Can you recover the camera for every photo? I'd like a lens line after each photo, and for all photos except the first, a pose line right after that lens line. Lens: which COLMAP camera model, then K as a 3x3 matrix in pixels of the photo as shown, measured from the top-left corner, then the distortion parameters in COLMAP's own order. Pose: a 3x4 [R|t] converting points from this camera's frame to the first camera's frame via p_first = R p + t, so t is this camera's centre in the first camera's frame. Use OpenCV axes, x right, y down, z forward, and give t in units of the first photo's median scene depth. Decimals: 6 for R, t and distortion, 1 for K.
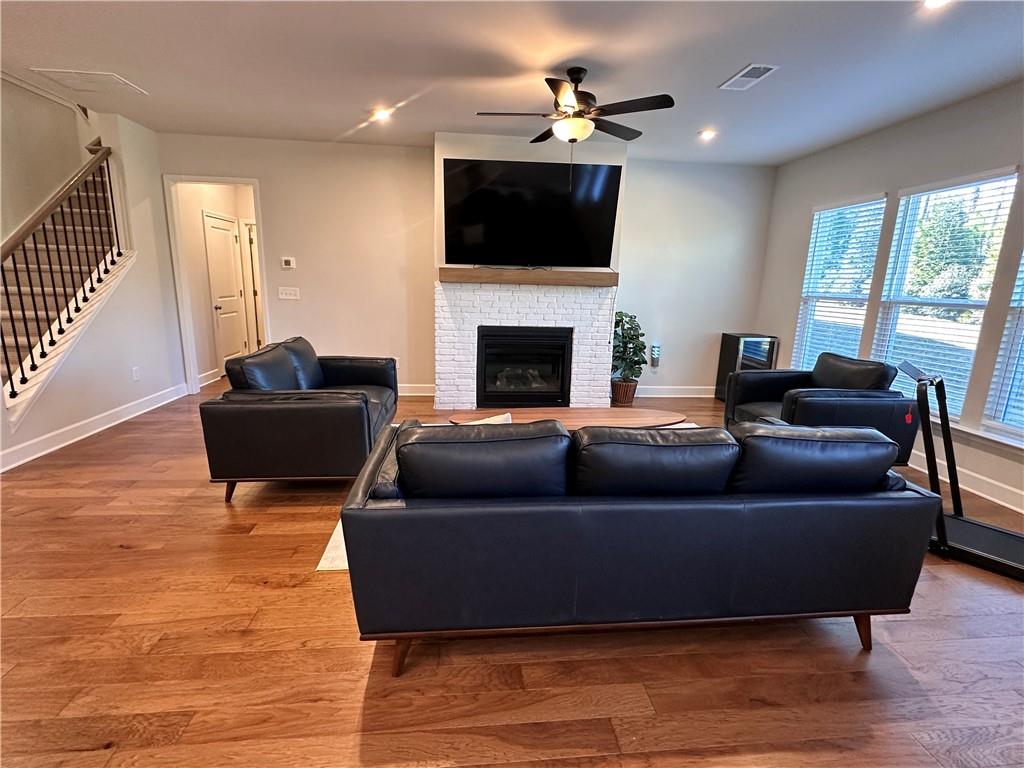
lens RADIAL K [[486.2, 0, 512.1], [0, 486.2, 386.2], [0, 0, 1]] dist [-0.002959, -0.001131]
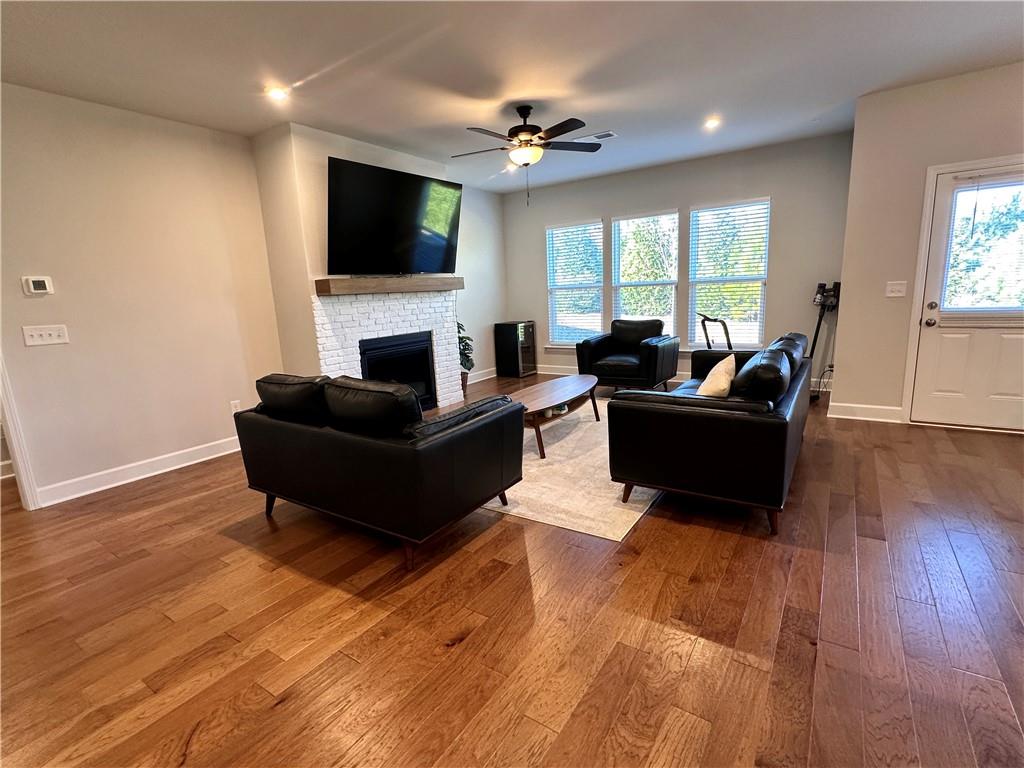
lens RADIAL K [[486.2, 0, 509.0], [0, 486.2, 385.0], [0, 0, 1]] dist [-0.002959, -0.001131]
pose [[0.640339, -0.204245, 0.740439, -0.597863], [0.227835, 0.971119, 0.070843, -0.043877], [-0.733523, 0.123335, 0.668380, 0.189330]]
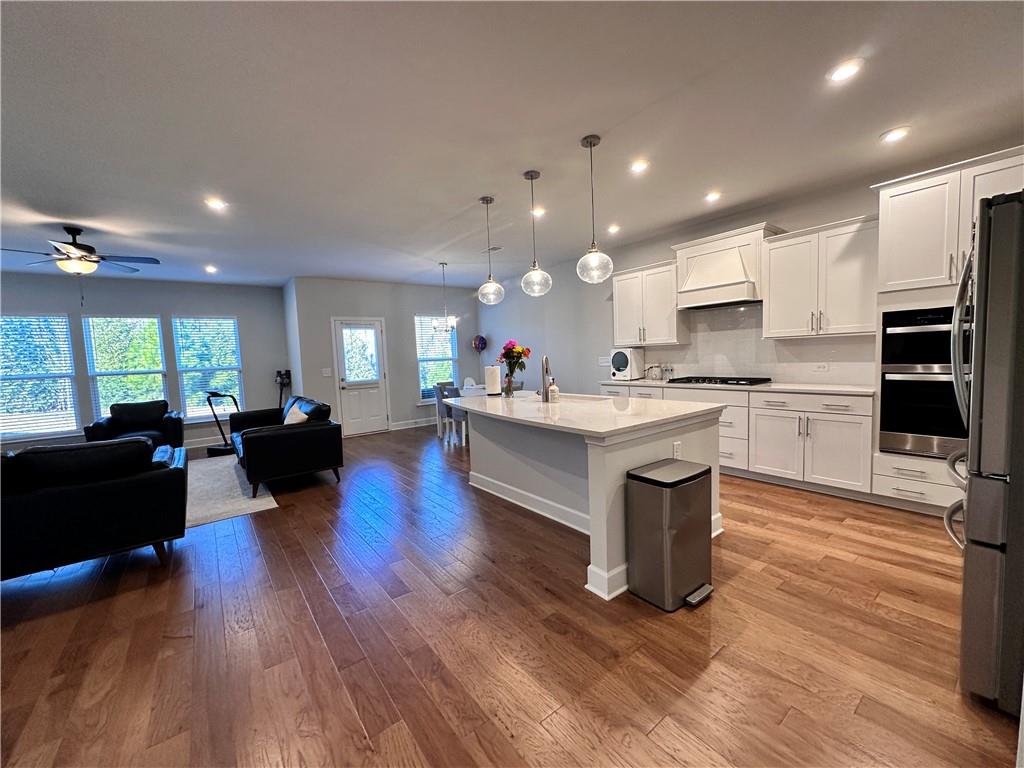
lens RADIAL K [[407.3, 0, 510.6], [0, 407.3, 385.2], [0, 0, 1]] dist [0.003969, 0.000446]
pose [[-0.524904, -0.068464, 0.848404, -1.049798], [0.210768, 0.955262, 0.207489, -0.108976], [-0.824653, 0.287728, -0.486990, 0.408987]]
